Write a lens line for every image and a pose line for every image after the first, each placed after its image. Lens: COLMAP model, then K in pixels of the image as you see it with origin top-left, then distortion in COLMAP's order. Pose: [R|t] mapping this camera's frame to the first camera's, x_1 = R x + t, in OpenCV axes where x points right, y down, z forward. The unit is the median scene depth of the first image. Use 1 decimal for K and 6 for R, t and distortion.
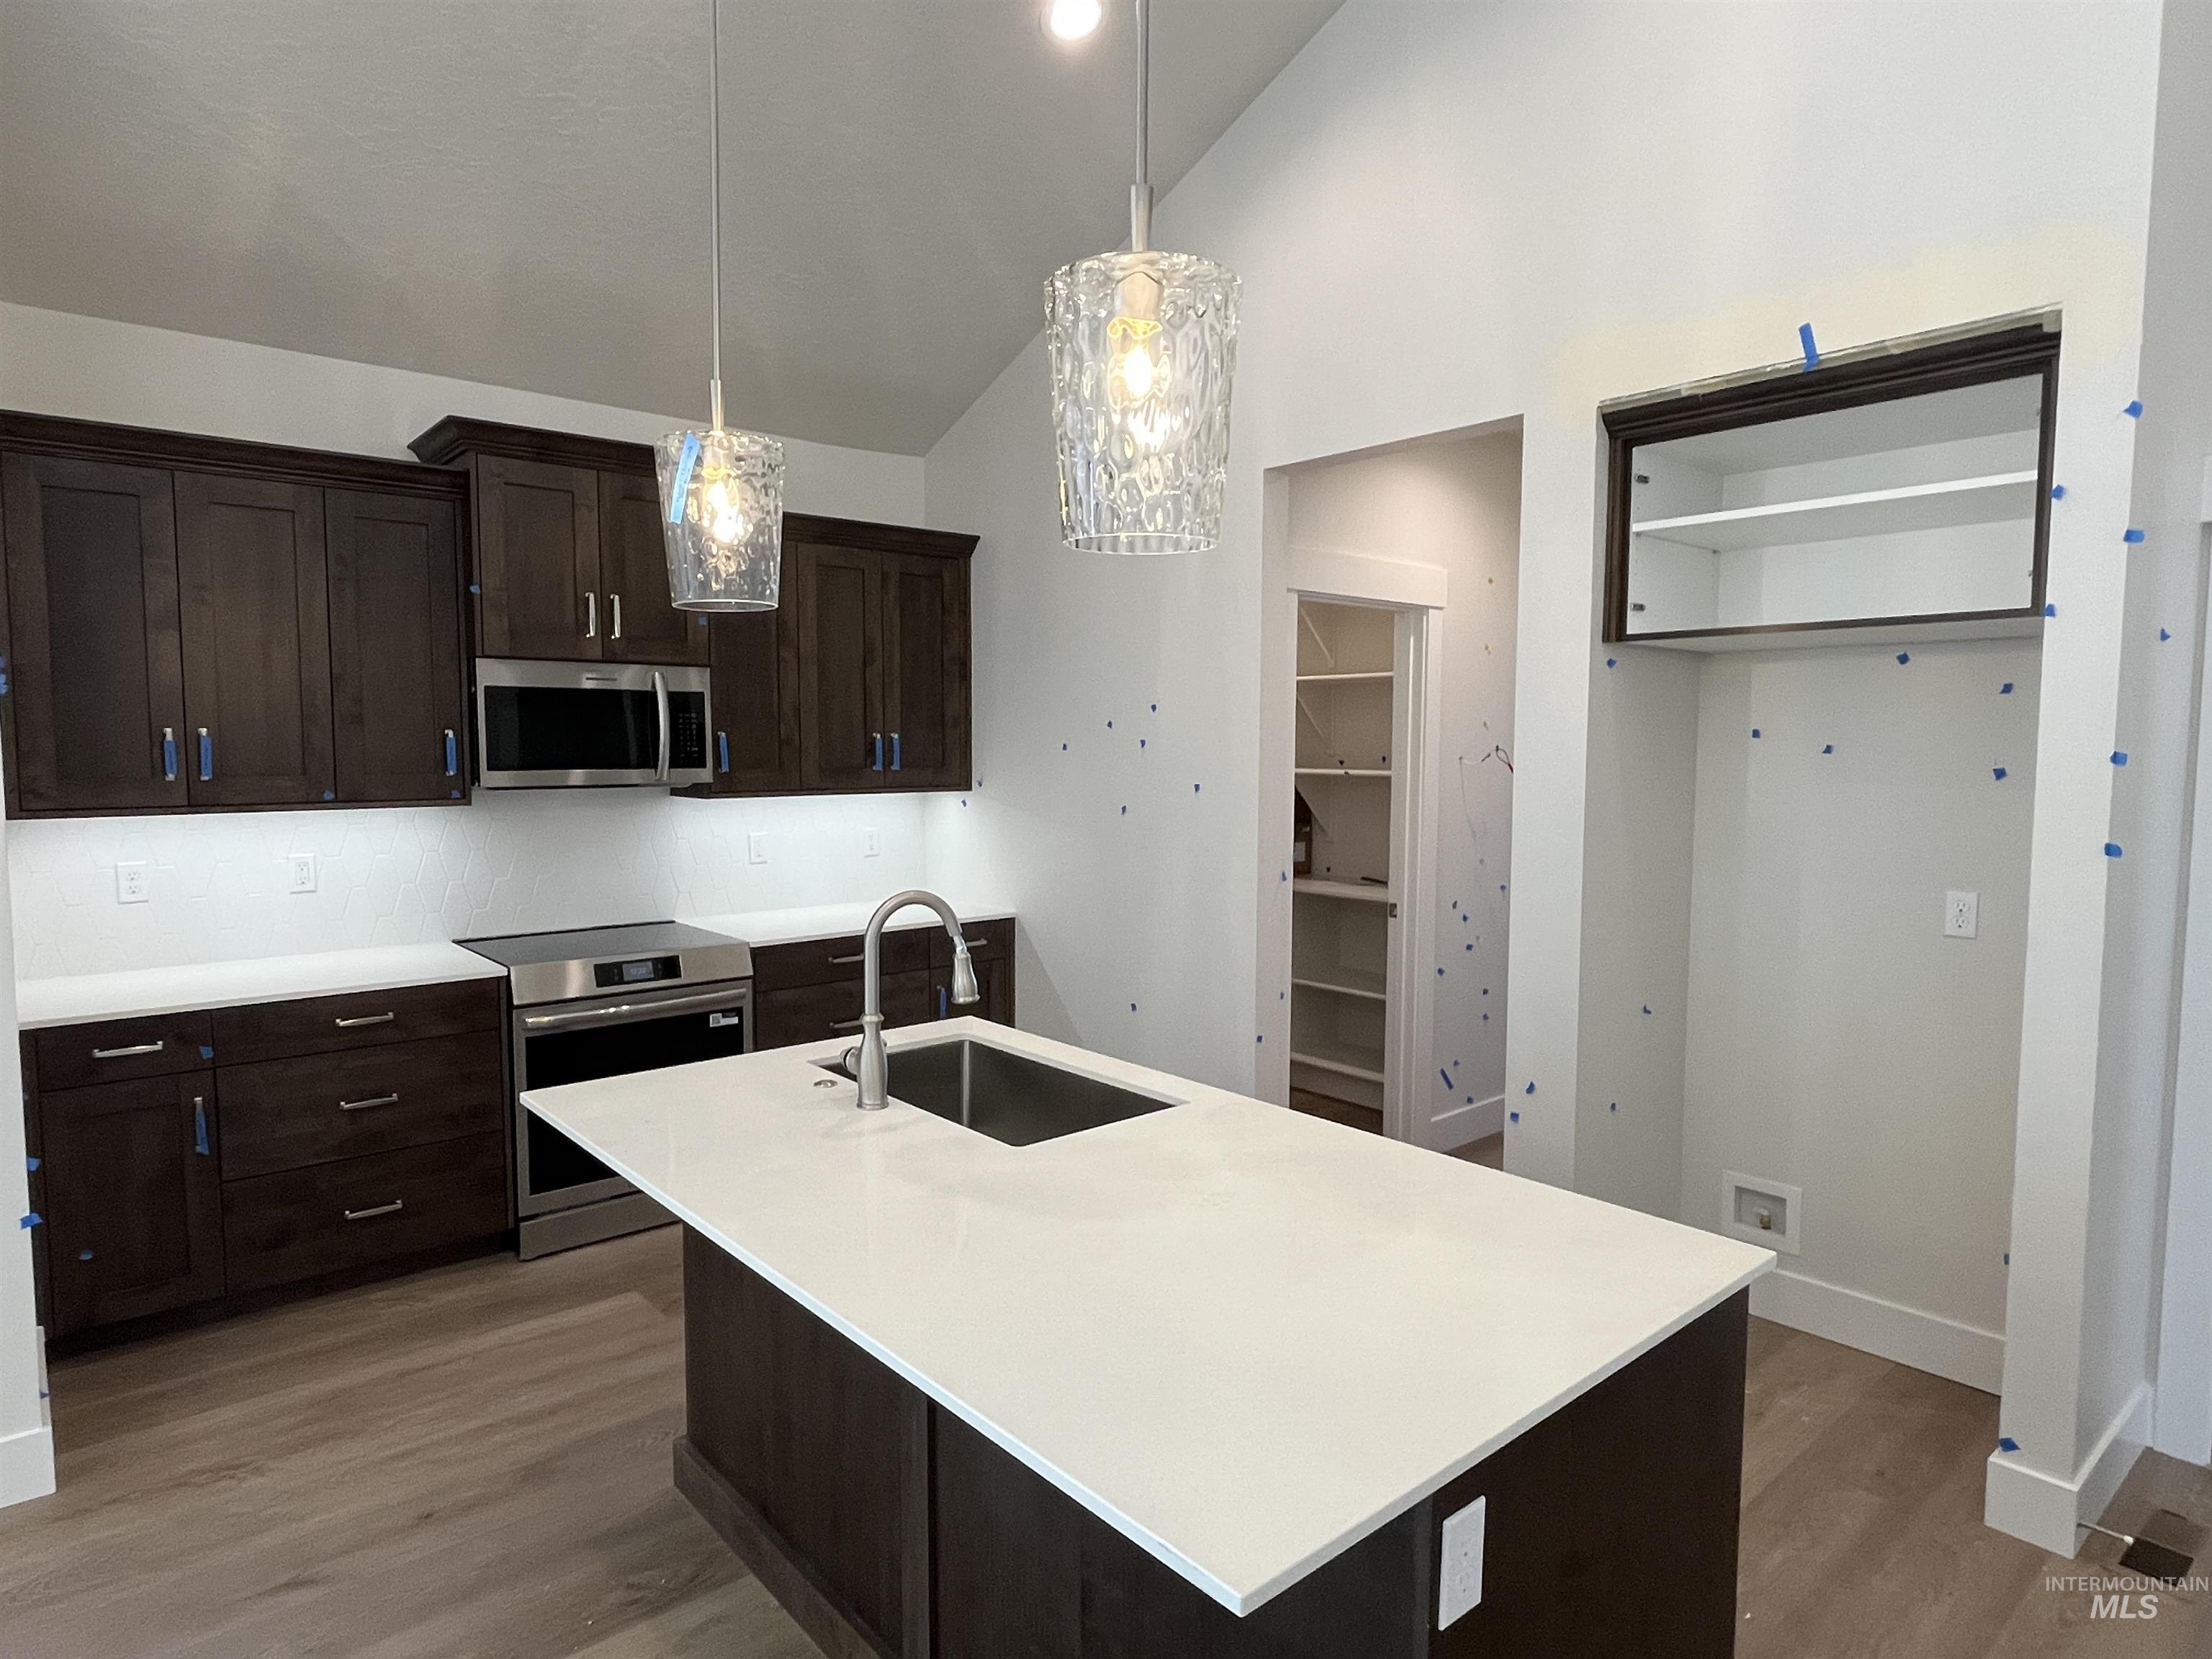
lens RADIAL K [[1265.3, 0, 1106.0], [0, 1265.3, 834.3], [0, 0, 1]] dist [-0.003010, -0.001453]
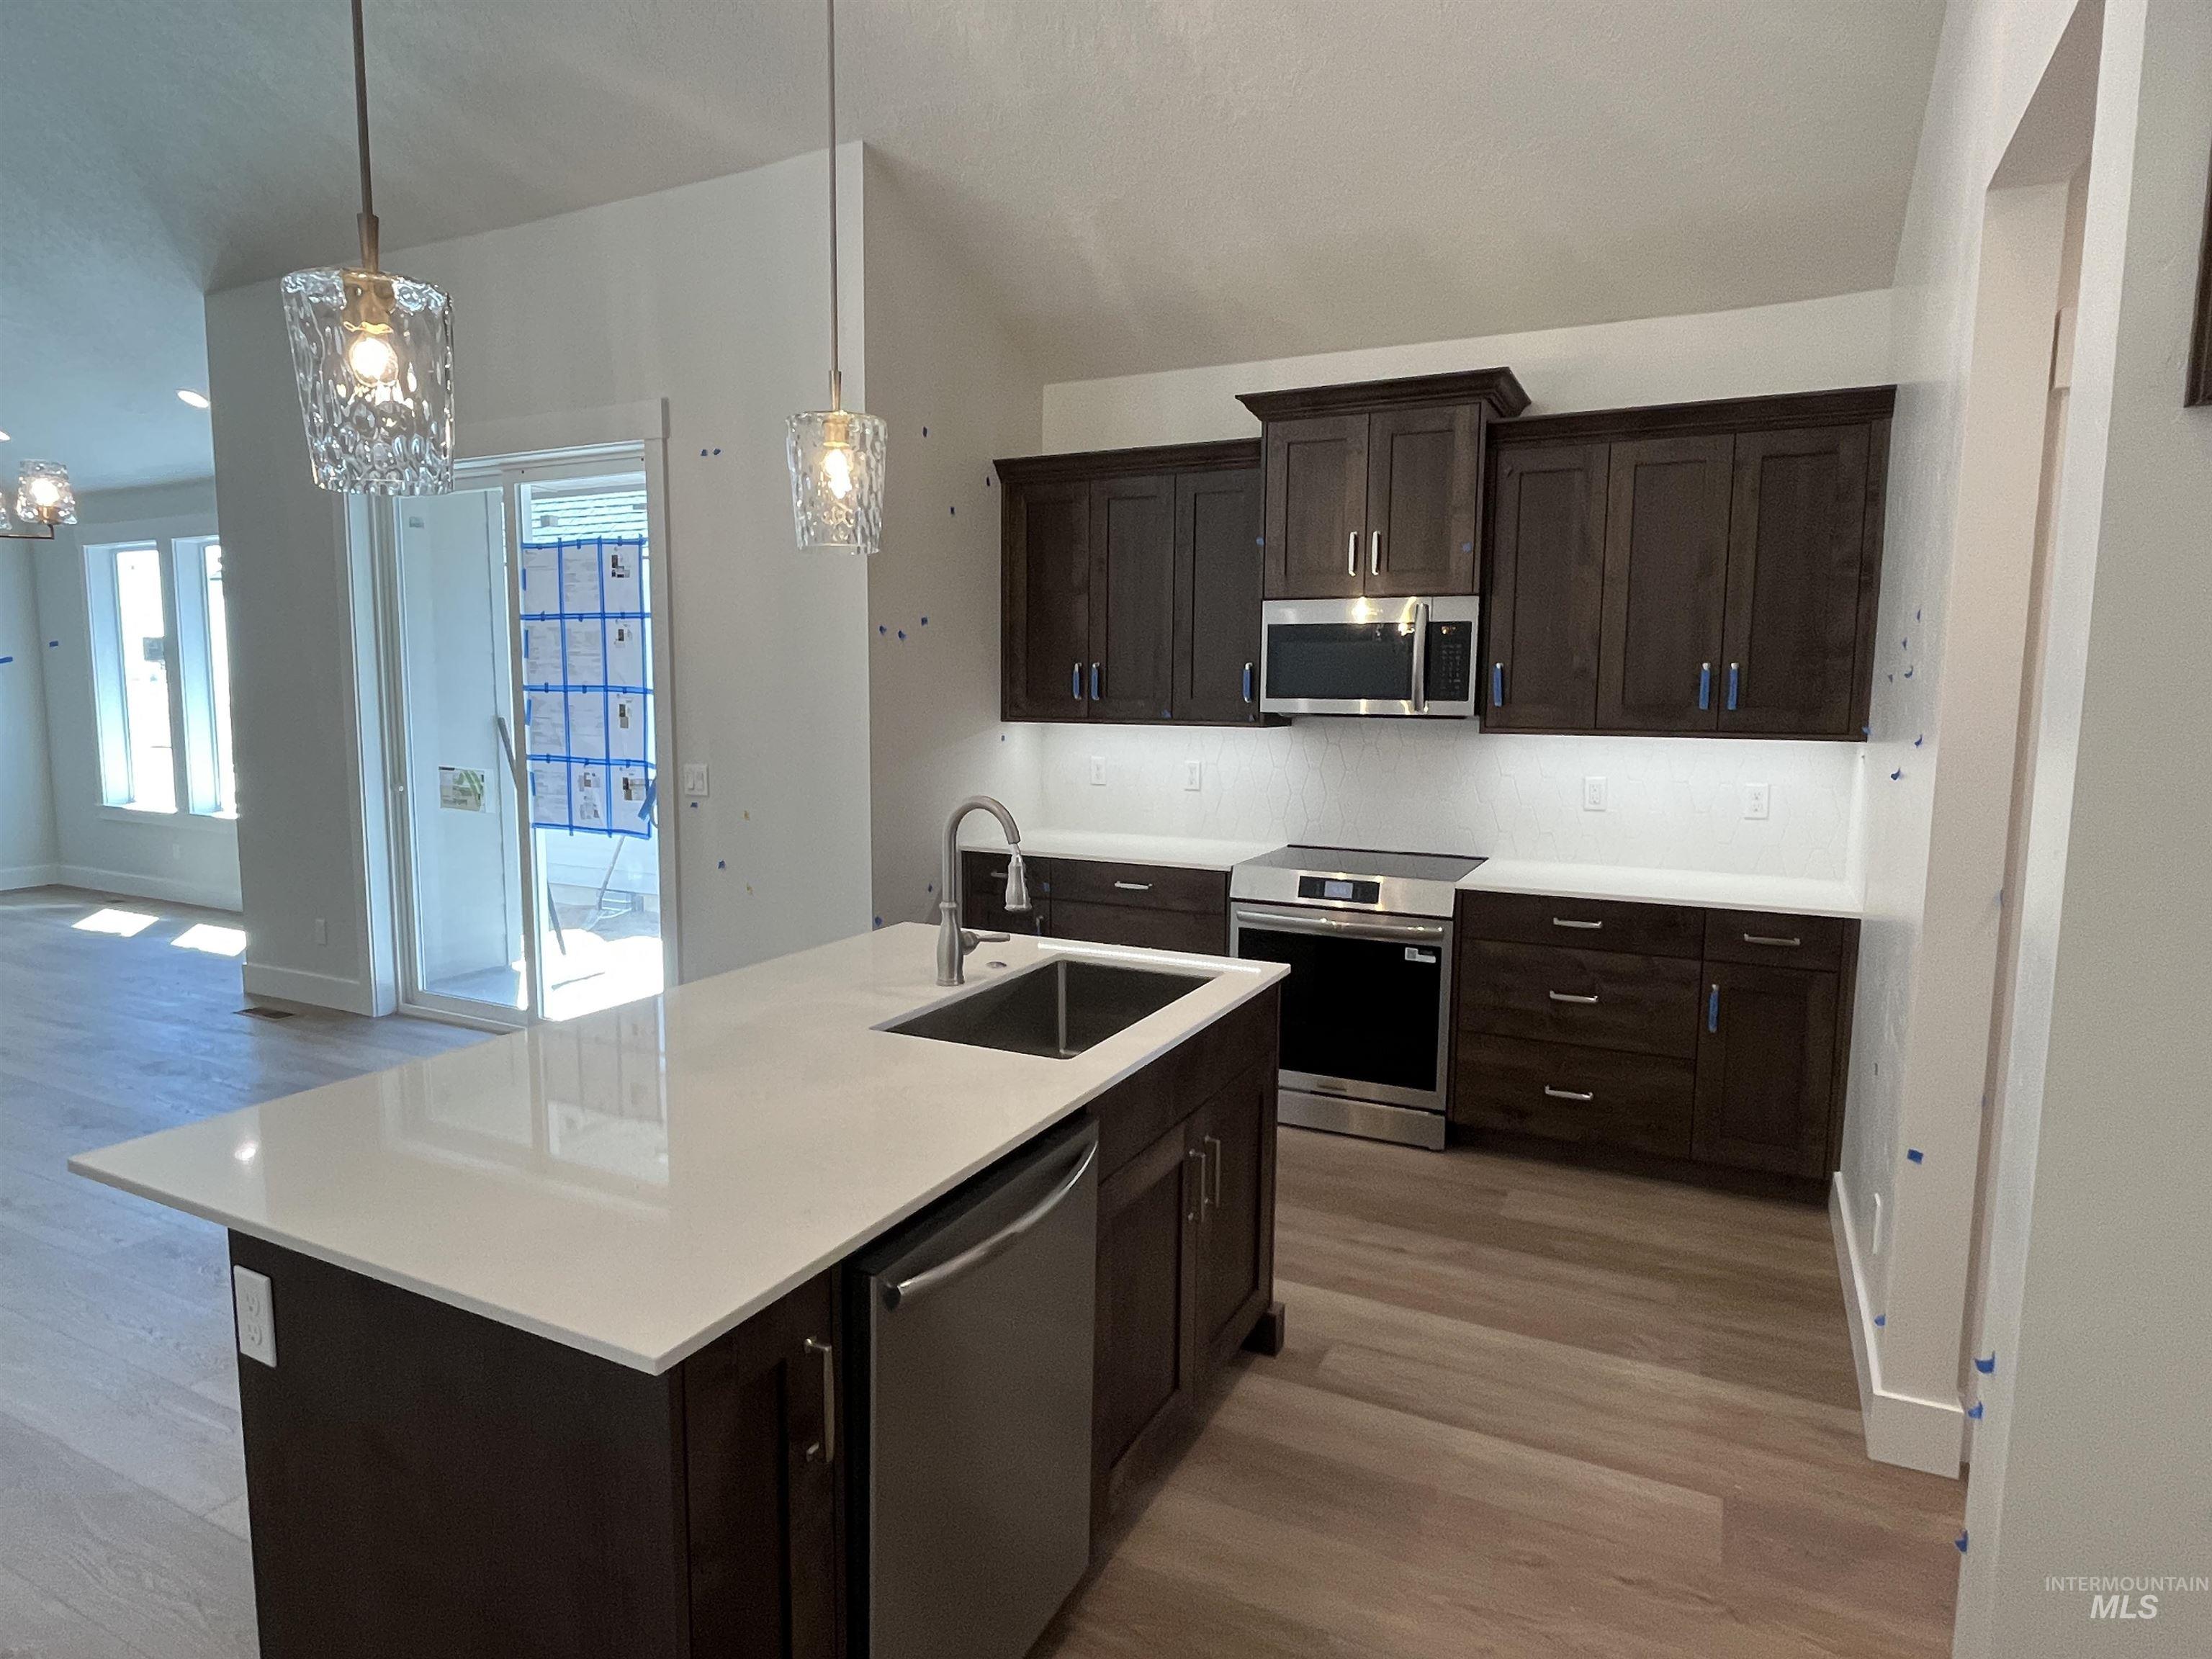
lens RADIAL K [[1265.3, 0, 1098.6], [0, 1265.3, 833.2], [0, 0, 1]] dist [-0.003010, -0.001453]
pose [[0.372707, 0.105281, -0.921957, 0.530852], [-0.076734, 0.993637, 0.082446, -0.010655], [0.924771, 0.040018, 0.378414, 0.416312]]
